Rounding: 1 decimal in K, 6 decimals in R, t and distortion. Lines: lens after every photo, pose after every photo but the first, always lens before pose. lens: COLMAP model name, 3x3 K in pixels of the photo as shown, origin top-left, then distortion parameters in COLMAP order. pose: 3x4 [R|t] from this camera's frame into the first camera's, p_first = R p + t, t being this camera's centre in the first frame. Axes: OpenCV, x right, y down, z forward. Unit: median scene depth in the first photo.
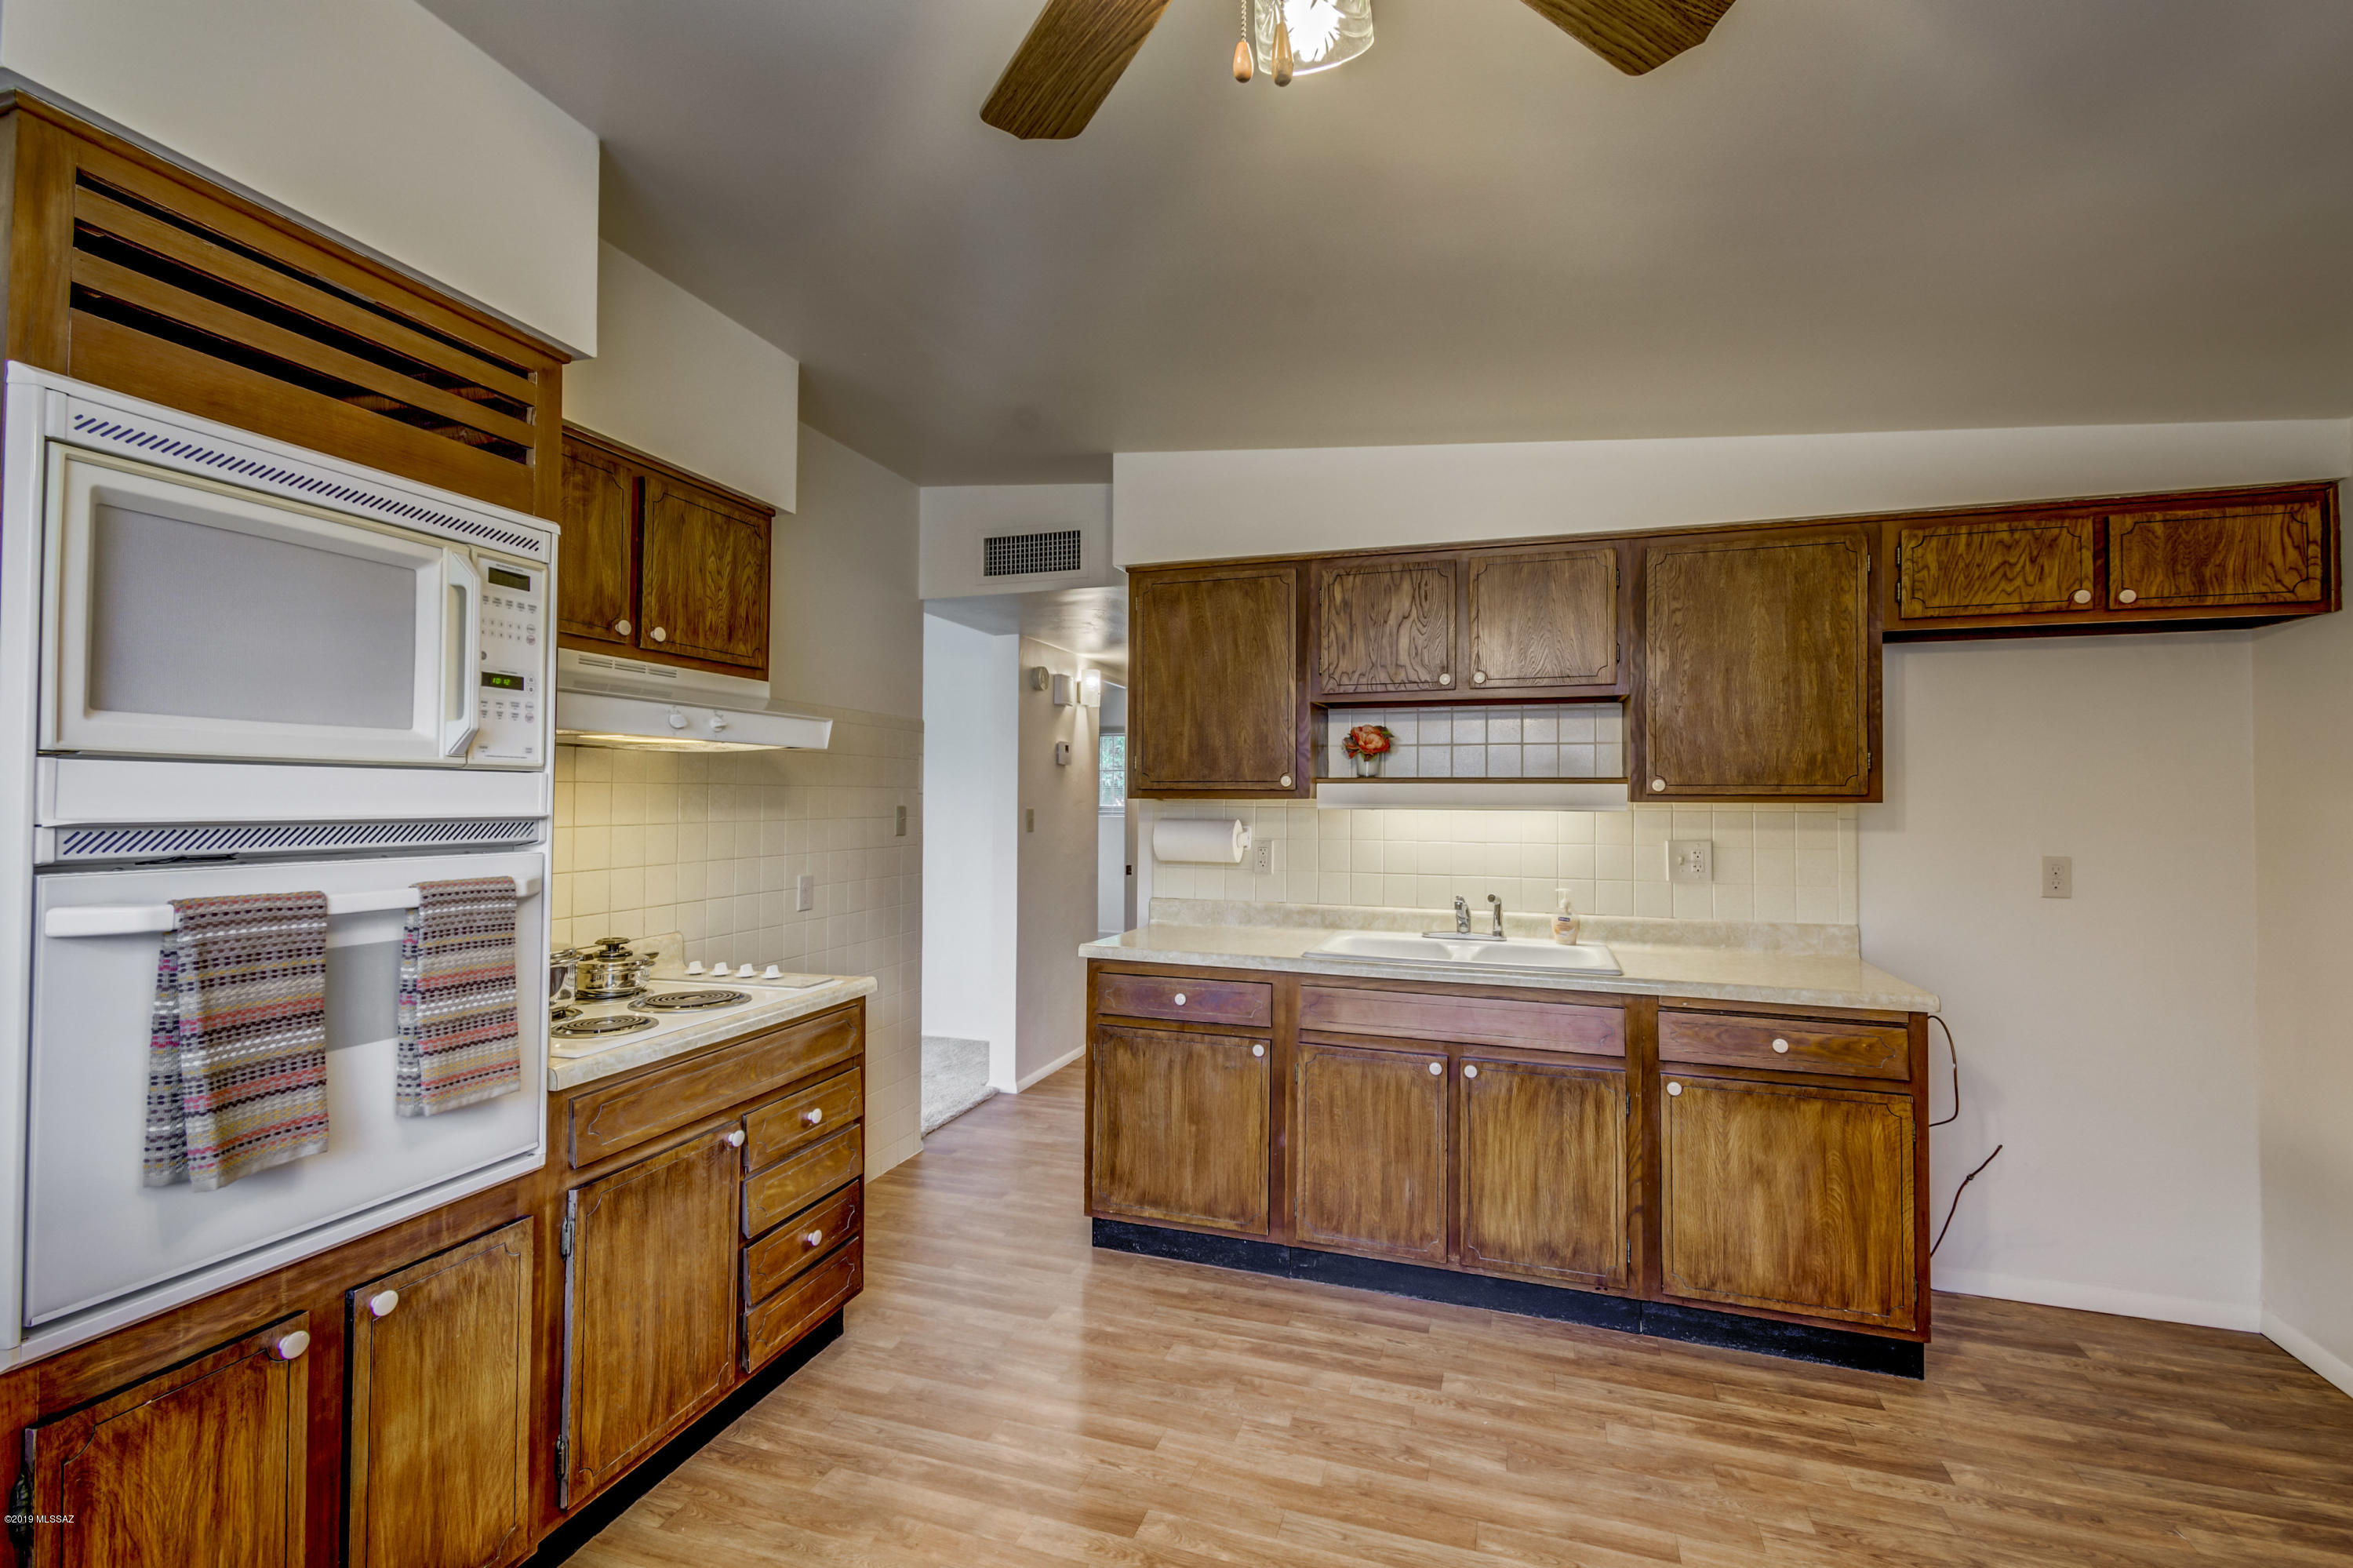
lens RADIAL K [[1003.7, 0, 1168.8], [0, 1003.7, 779.4], [0, 0, 1]] dist [-0.008506, -0.000781]
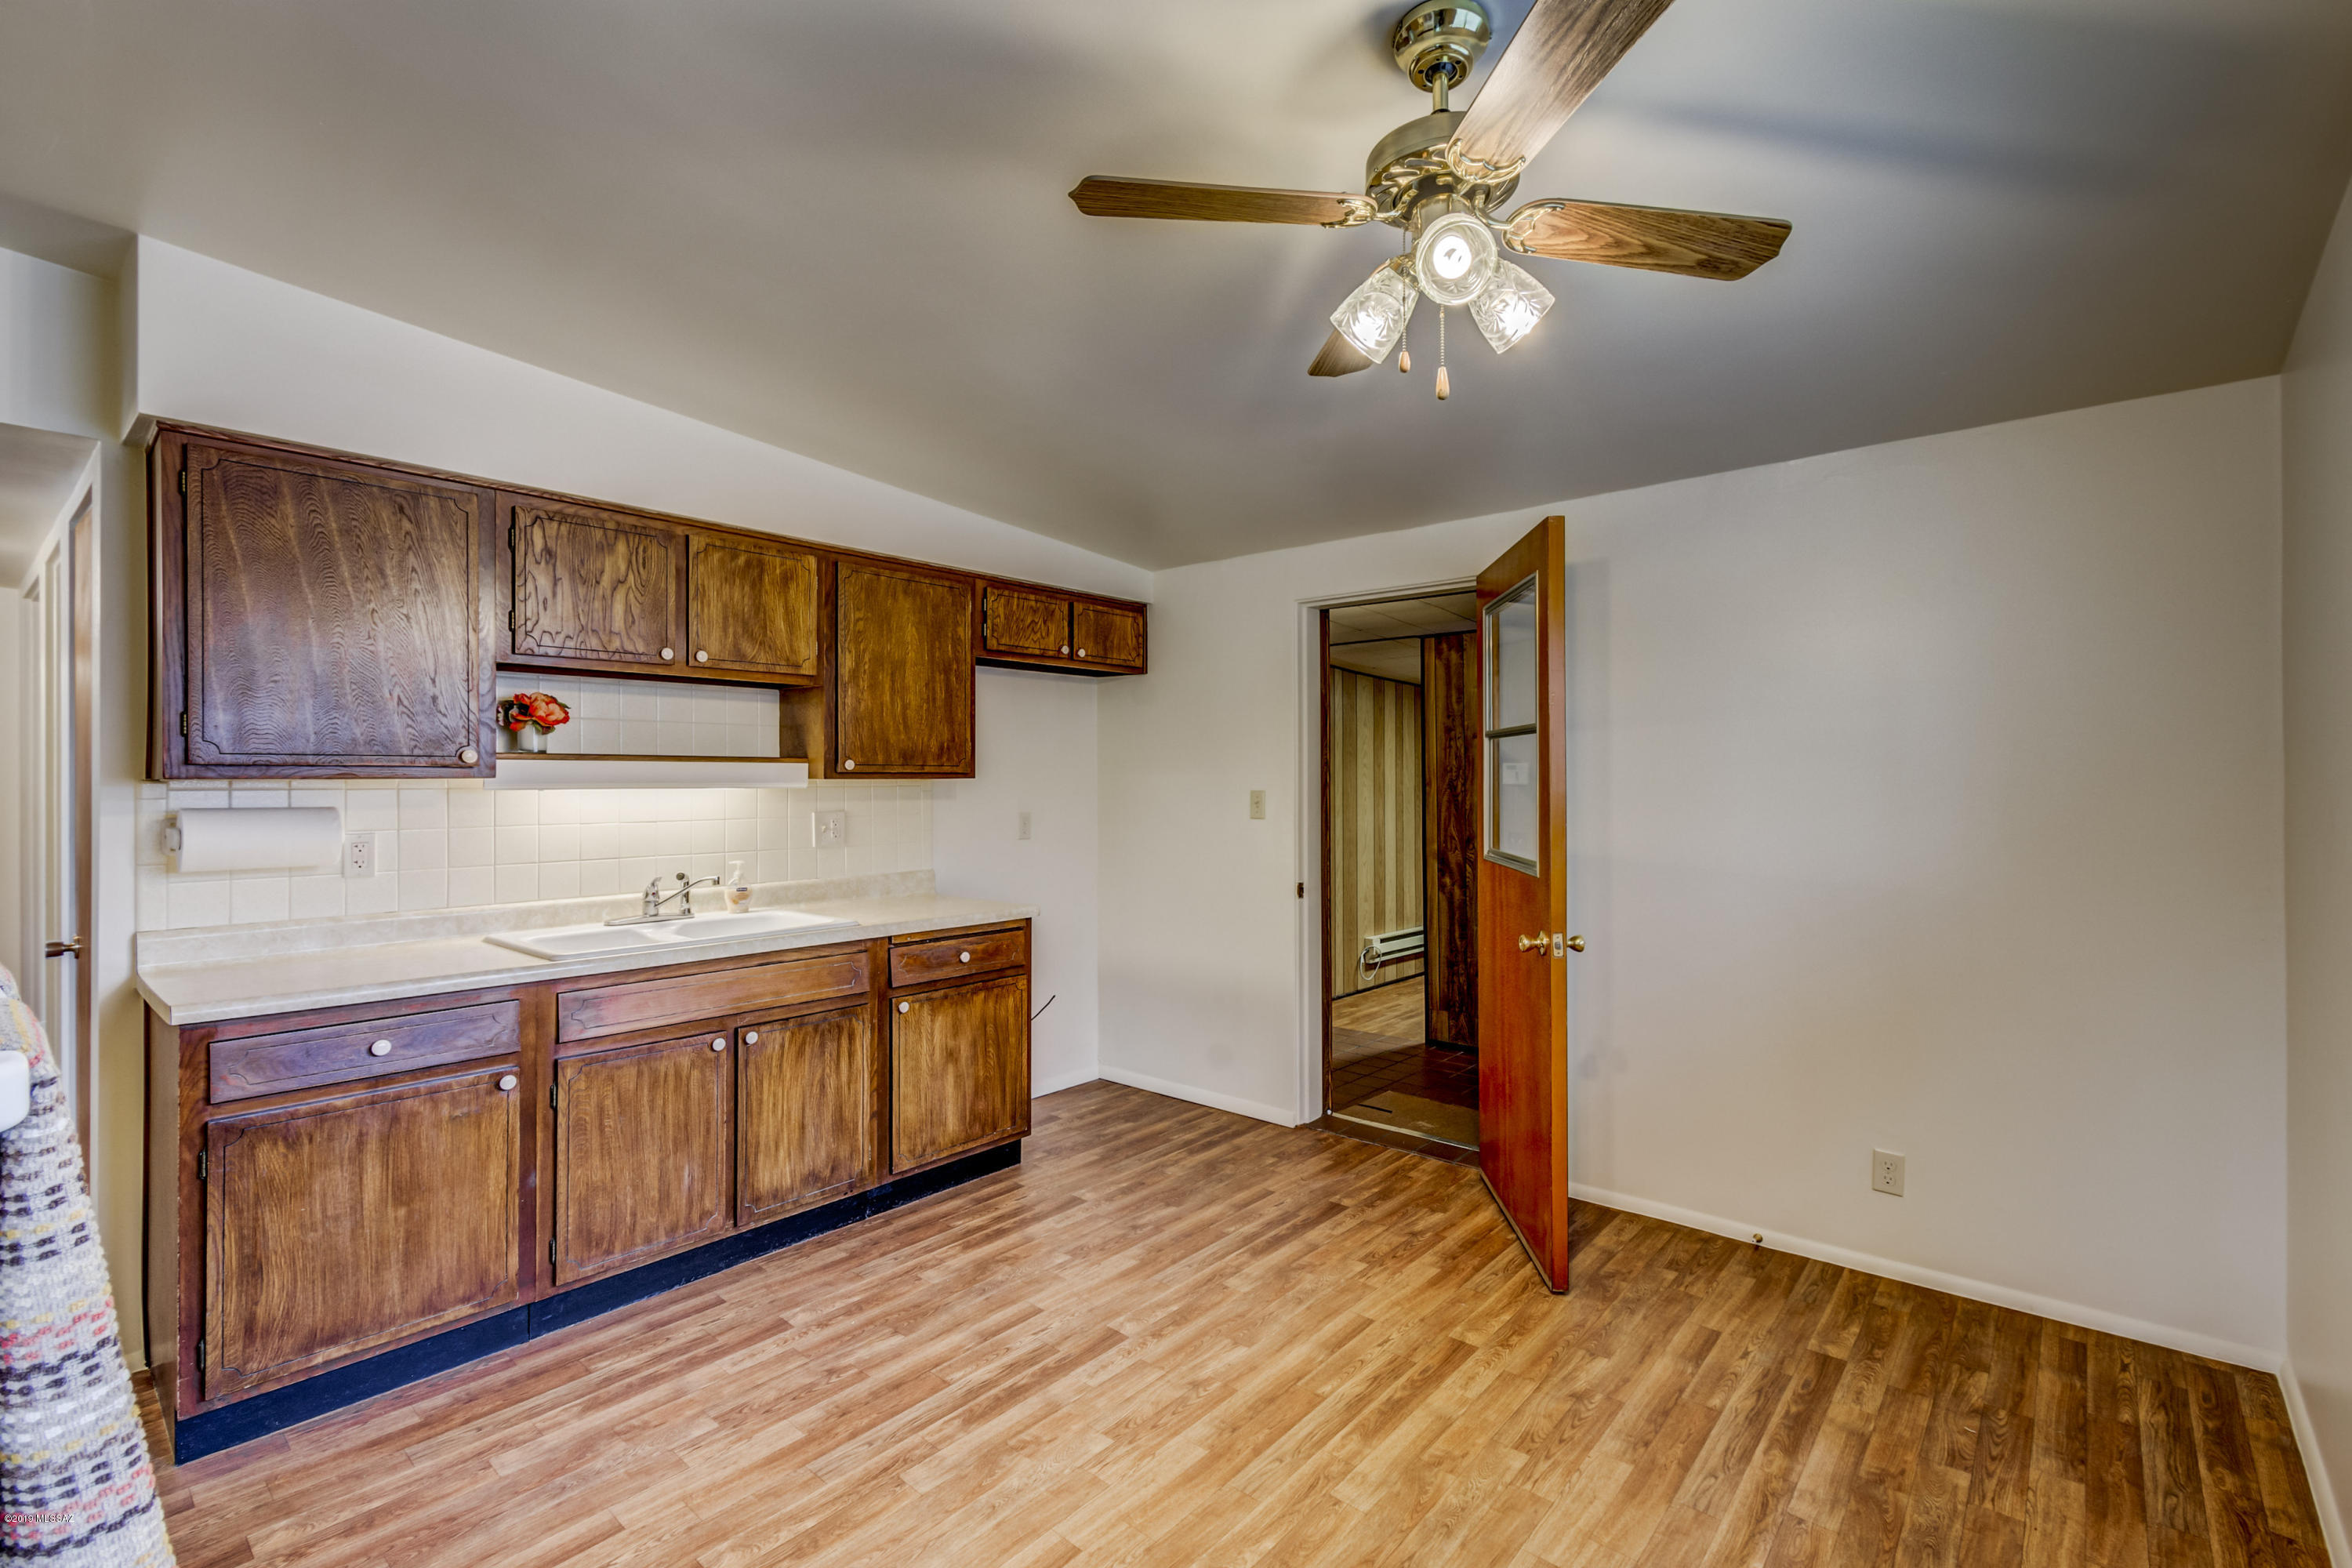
lens RADIAL K [[1044.9, 0, 1185.6], [0, 1044.9, 770.1], [0, 0, 1]] dist [-0.000467, -0.009338]
pose [[0.366647, -0.000146, 0.930360, -0.533540], [-0.016159, 0.999848, 0.006525, -0.002505], [-0.930220, -0.017426, 0.366589, 0.177733]]
